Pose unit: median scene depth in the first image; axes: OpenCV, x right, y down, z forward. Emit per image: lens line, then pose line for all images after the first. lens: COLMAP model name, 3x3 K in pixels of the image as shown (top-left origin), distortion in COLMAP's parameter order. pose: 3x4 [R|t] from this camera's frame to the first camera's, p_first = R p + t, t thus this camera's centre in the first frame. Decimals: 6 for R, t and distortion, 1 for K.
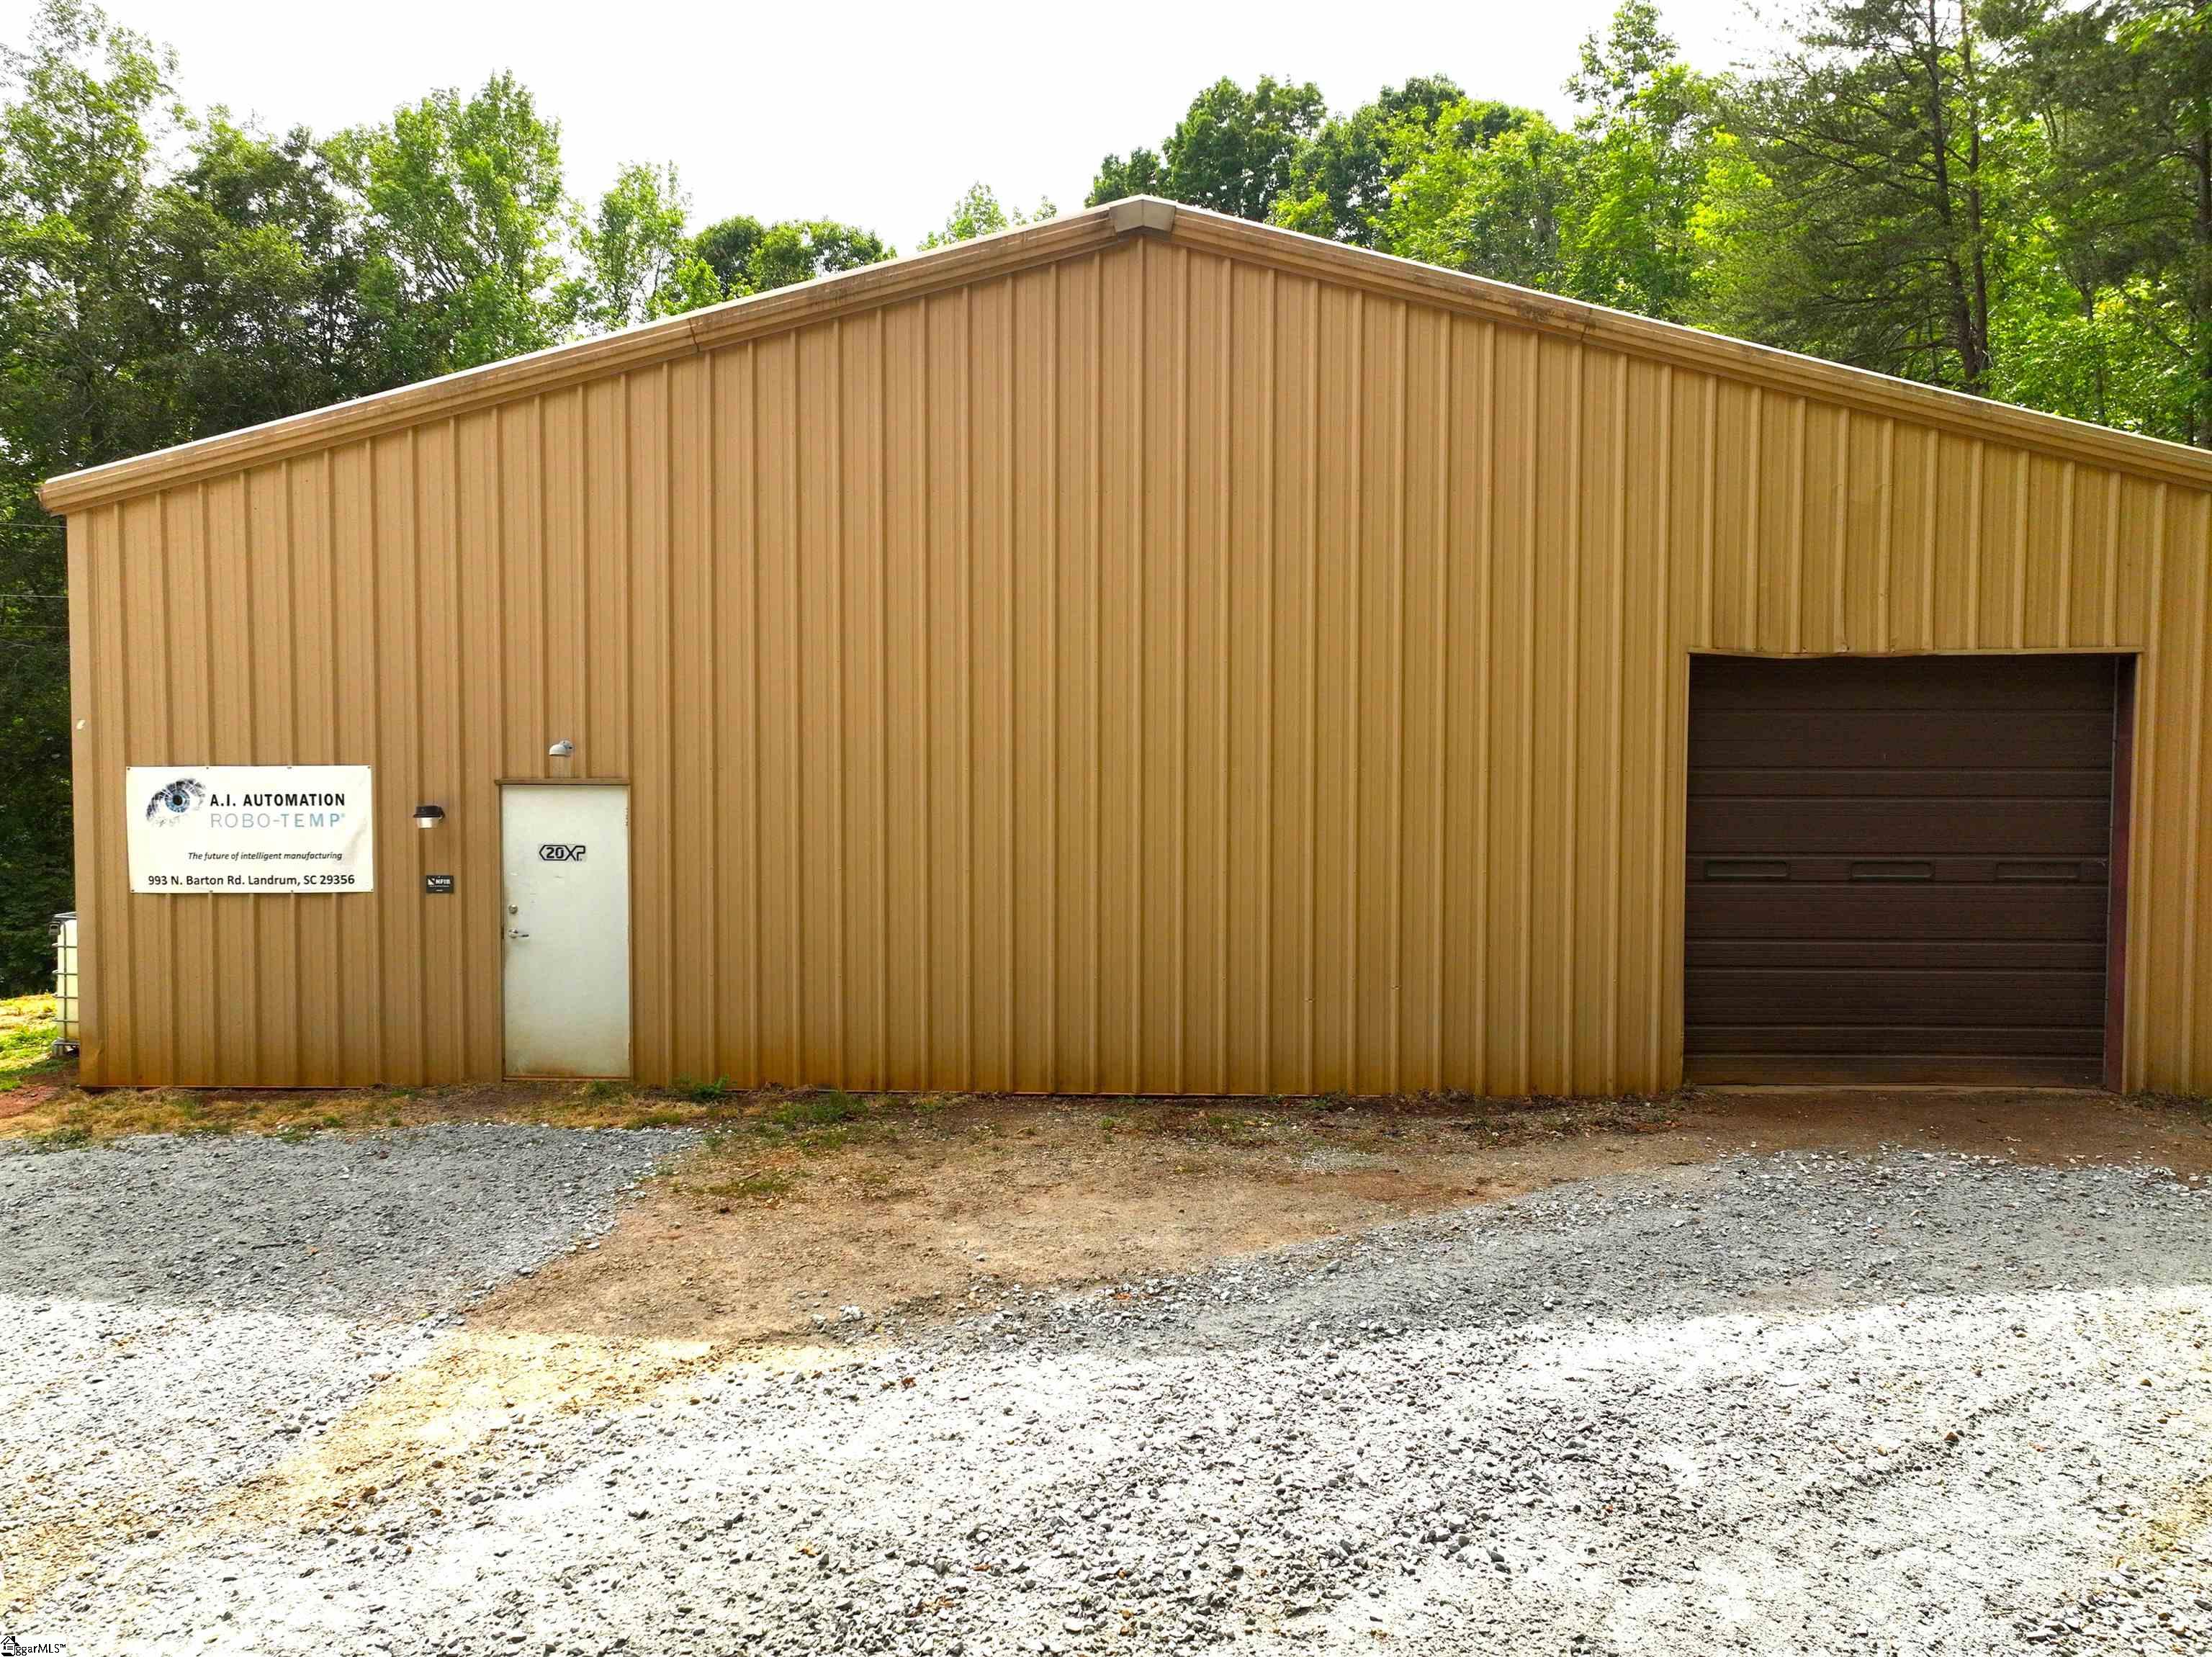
lens RADIAL K [[1593.1, 0, 1100.1], [0, 1593.1, 832.7], [0, 0, 1]] dist [-0.011907, 0.021595]
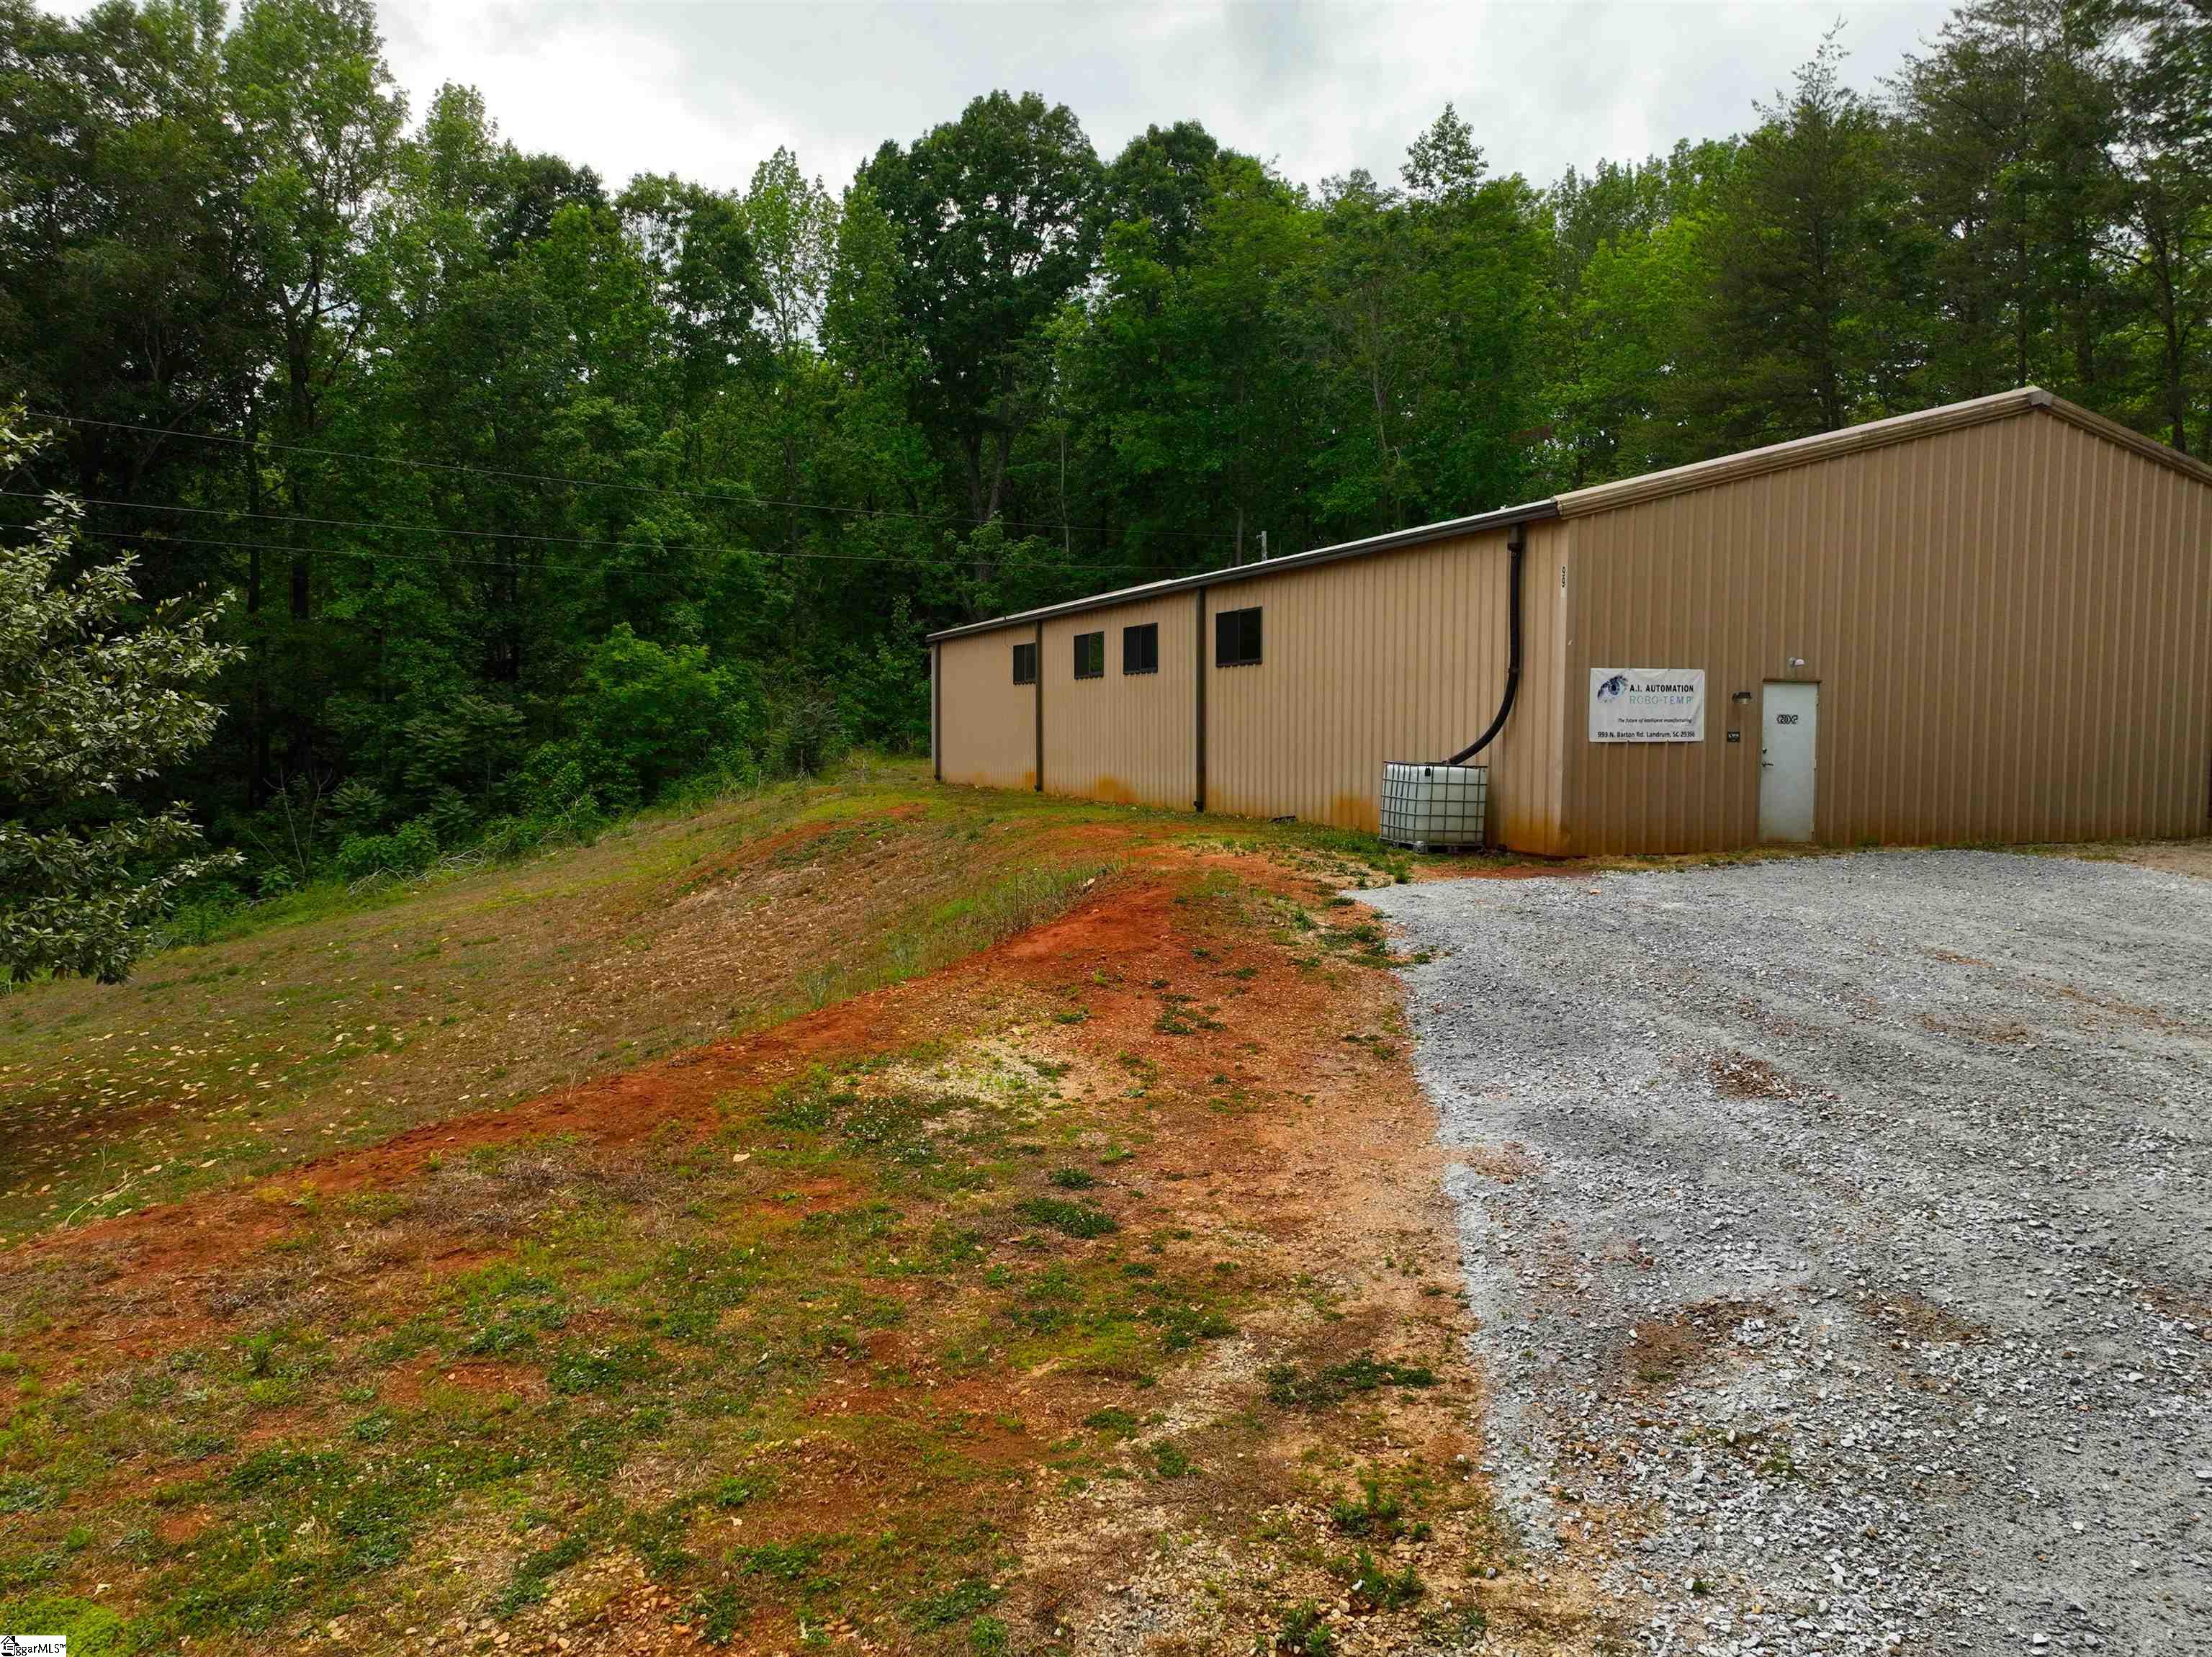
lens RADIAL K [[1593.1, 0, 1118.0], [0, 1593.1, 832.9], [0, 0, 1]] dist [-0.011907, 0.021595]
pose [[0.918471, -0.021101, 0.394924, -1.763320], [0.010680, 0.999535, 0.028565, 0.082115], [-0.395343, -0.022018, 0.918269, -0.378187]]
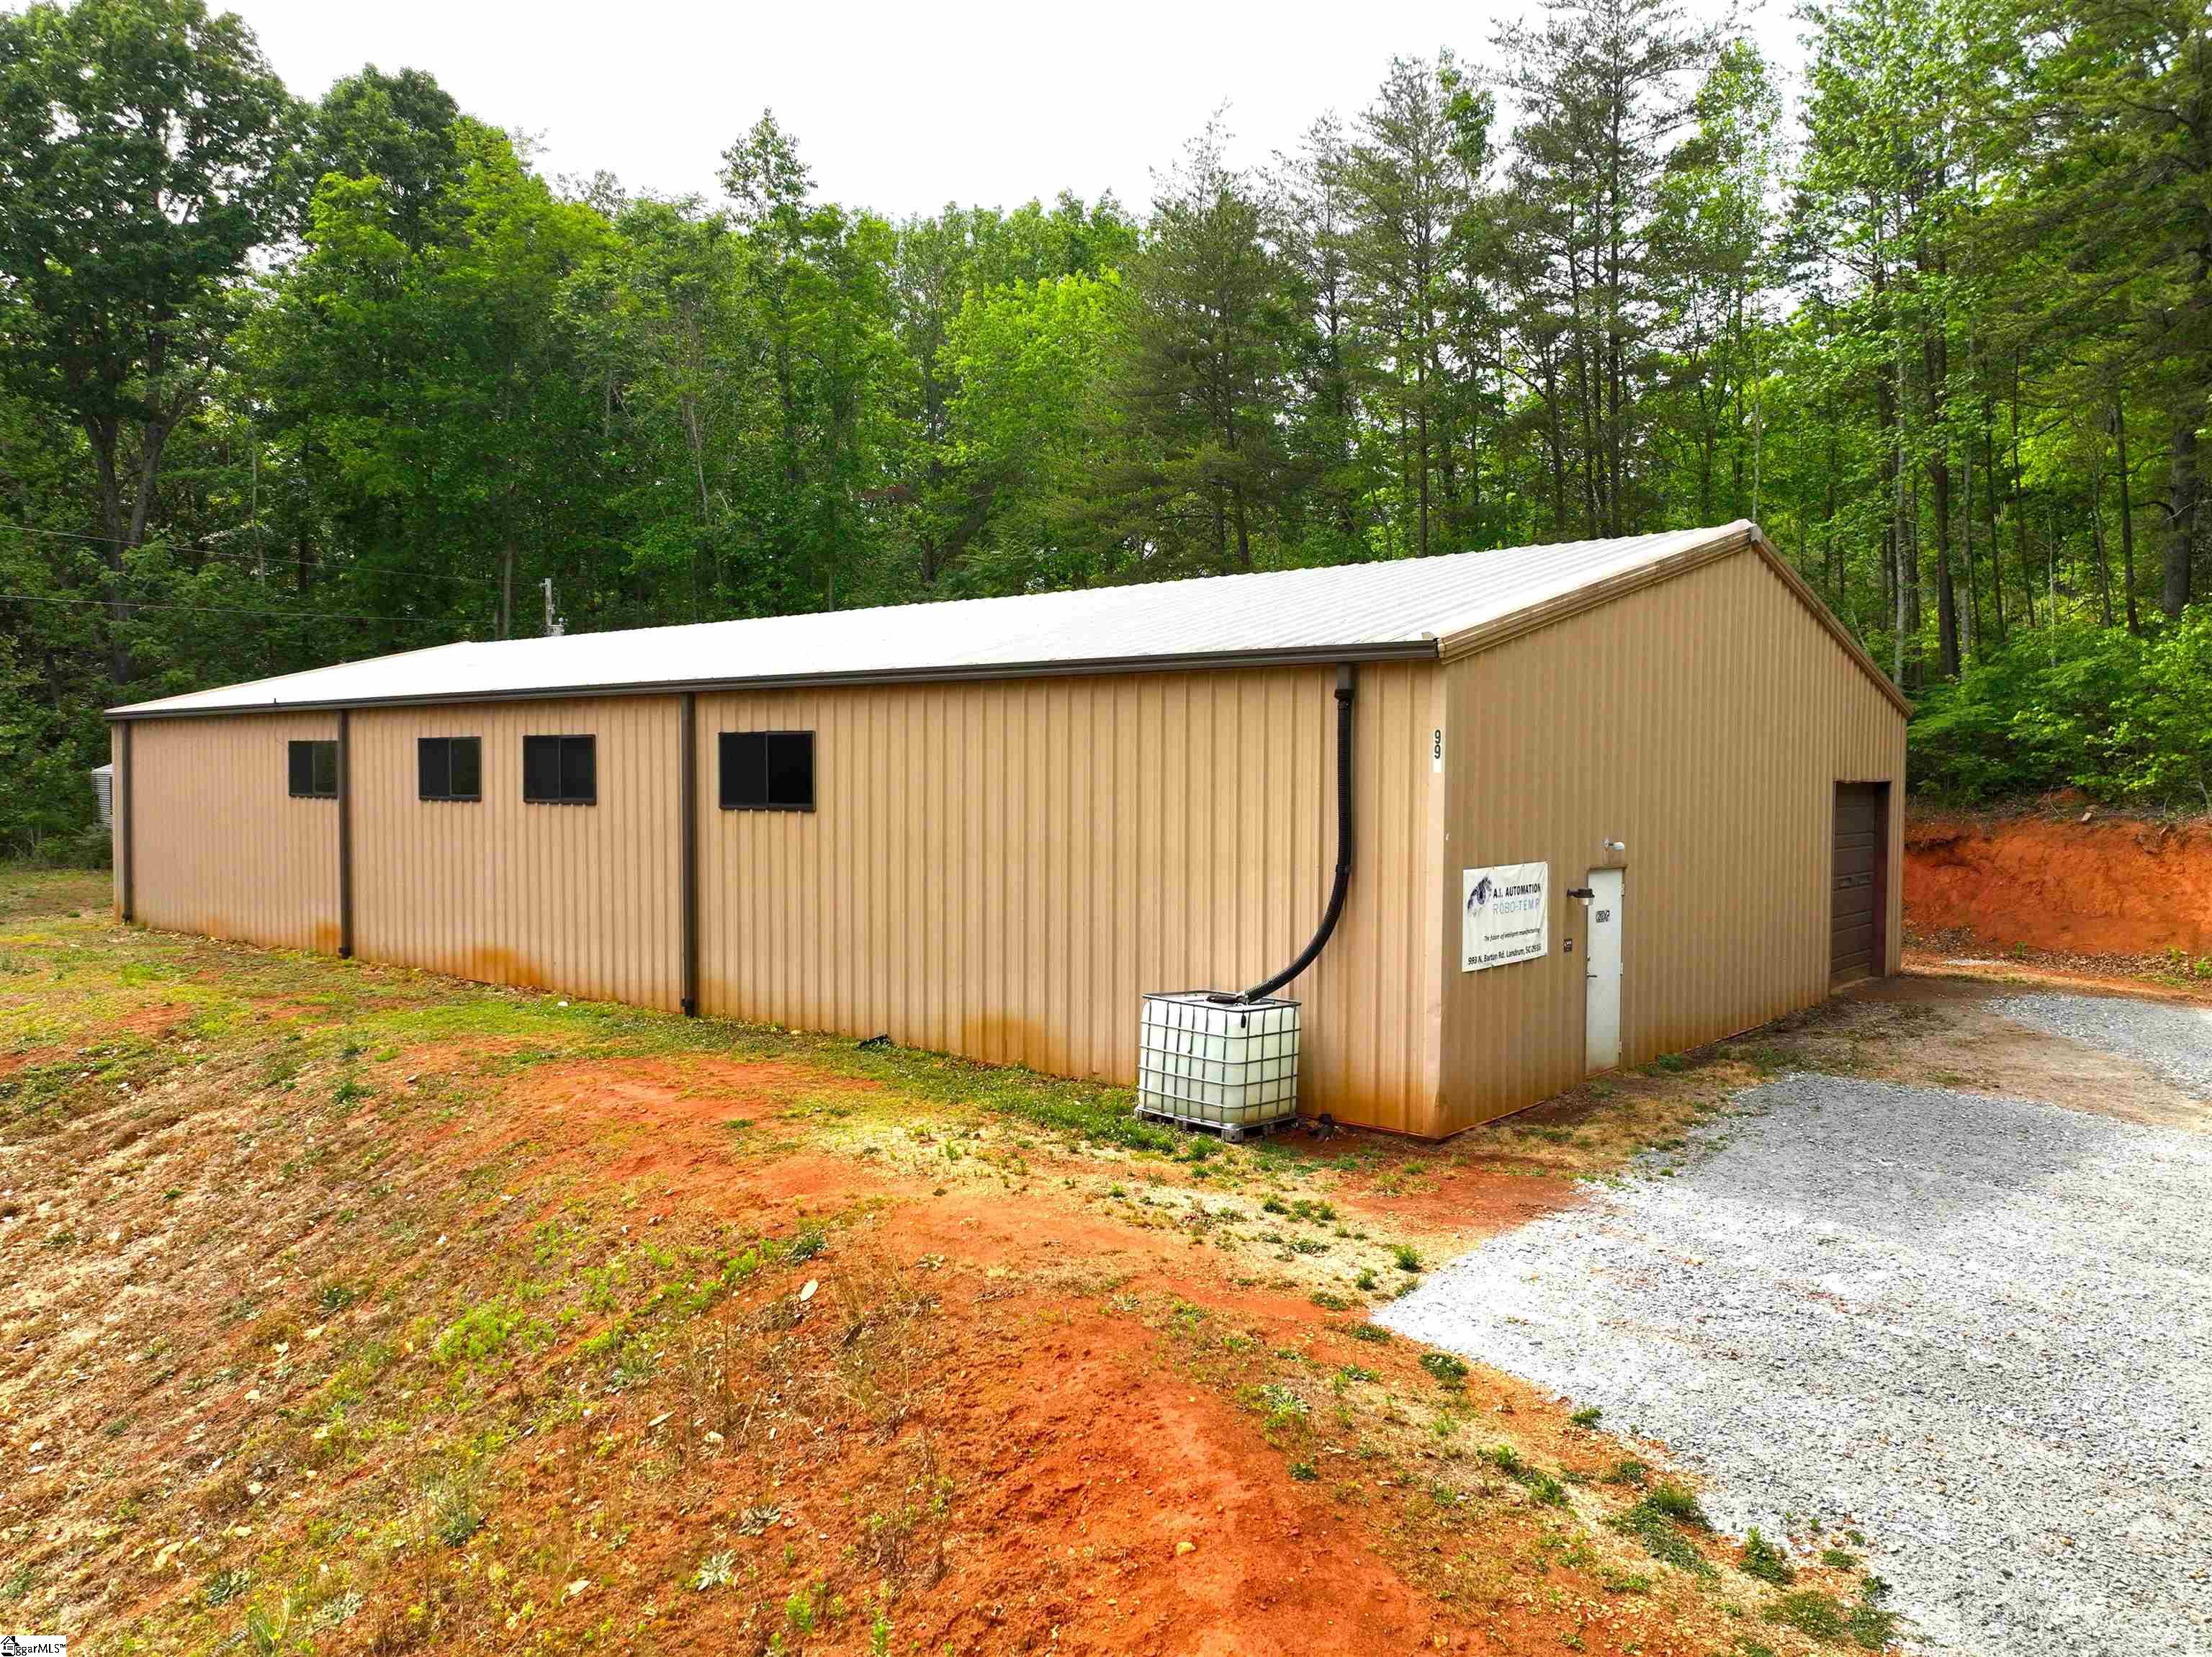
lens RADIAL K [[1593.1, 0, 1110.7], [0, 1593.1, 836.8], [0, 0, 1]] dist [-0.011907, 0.021595]
pose [[0.606329, -0.026094, 0.794786, -1.756500], [0.023700, 0.999610, 0.014738, -0.091922], [-0.794861, 0.009900, 0.606711, 0.471258]]
